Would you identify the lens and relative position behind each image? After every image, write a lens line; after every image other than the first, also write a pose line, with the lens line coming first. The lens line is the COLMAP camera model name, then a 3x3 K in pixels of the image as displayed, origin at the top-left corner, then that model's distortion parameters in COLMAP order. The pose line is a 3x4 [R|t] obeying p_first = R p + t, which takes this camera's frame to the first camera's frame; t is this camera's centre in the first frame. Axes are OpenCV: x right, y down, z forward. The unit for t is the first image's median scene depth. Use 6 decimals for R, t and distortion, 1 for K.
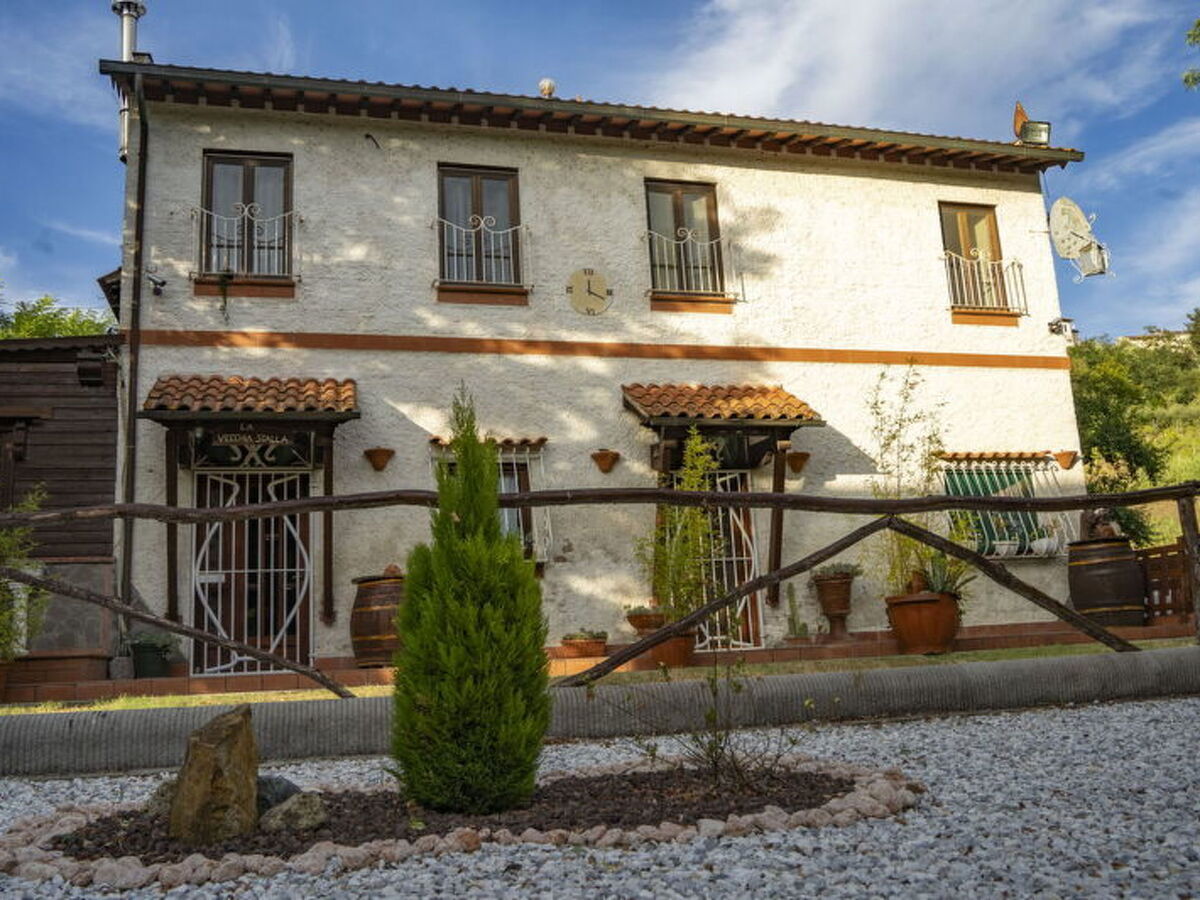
lens RADIAL K [[1035.9, 0, 601.8], [0, 1035.9, 444.1], [0, 0, 1]] dist [-0.055812, 0.046858]
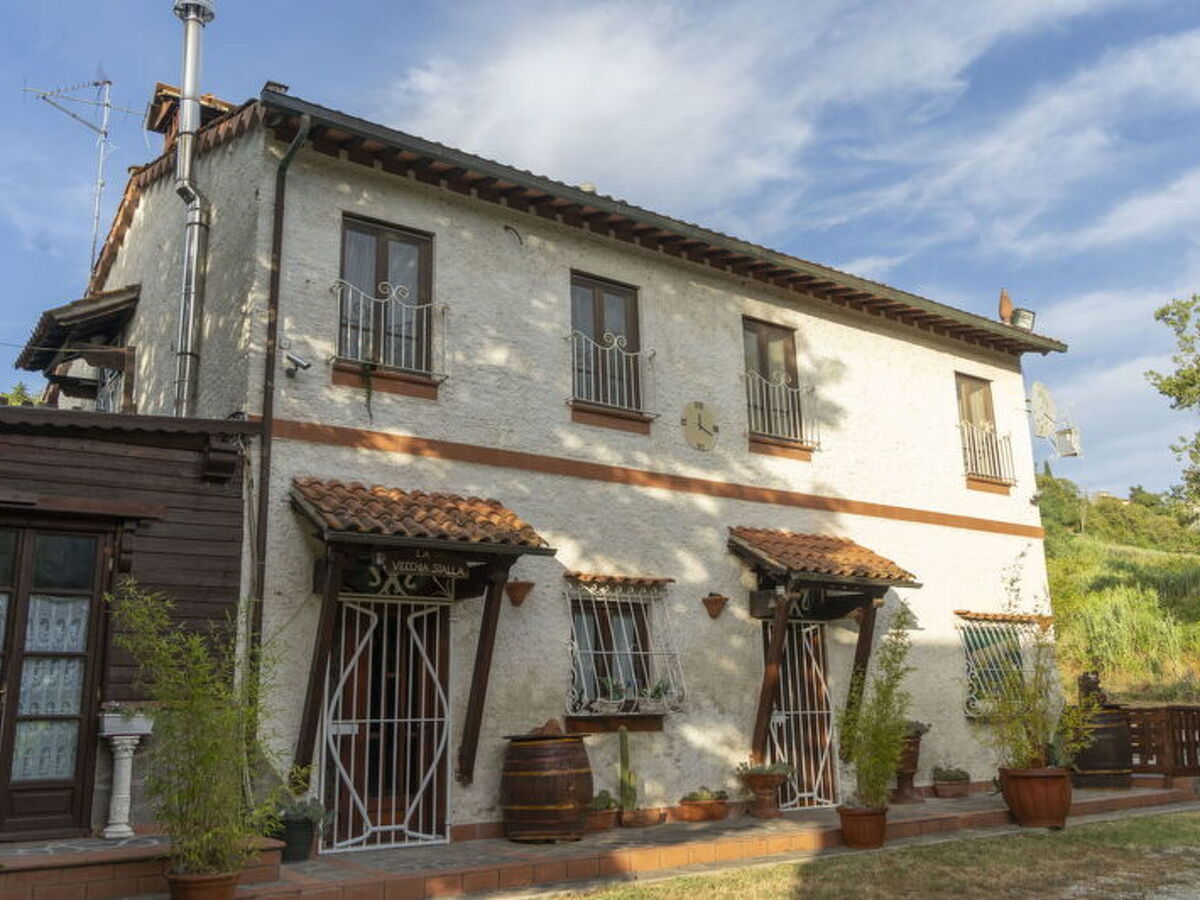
lens RADIAL K [[1031.8, 0, 600.0], [0, 1031.8, 450.0], [0, 0, 1]] dist [-0.002375, -0.007104]
pose [[0.942718, 0.117987, 0.312028, -0.419054], [-0.100396, 0.992345, -0.071913, -0.048321], [-0.318124, 0.036468, 0.947347, 0.120160]]
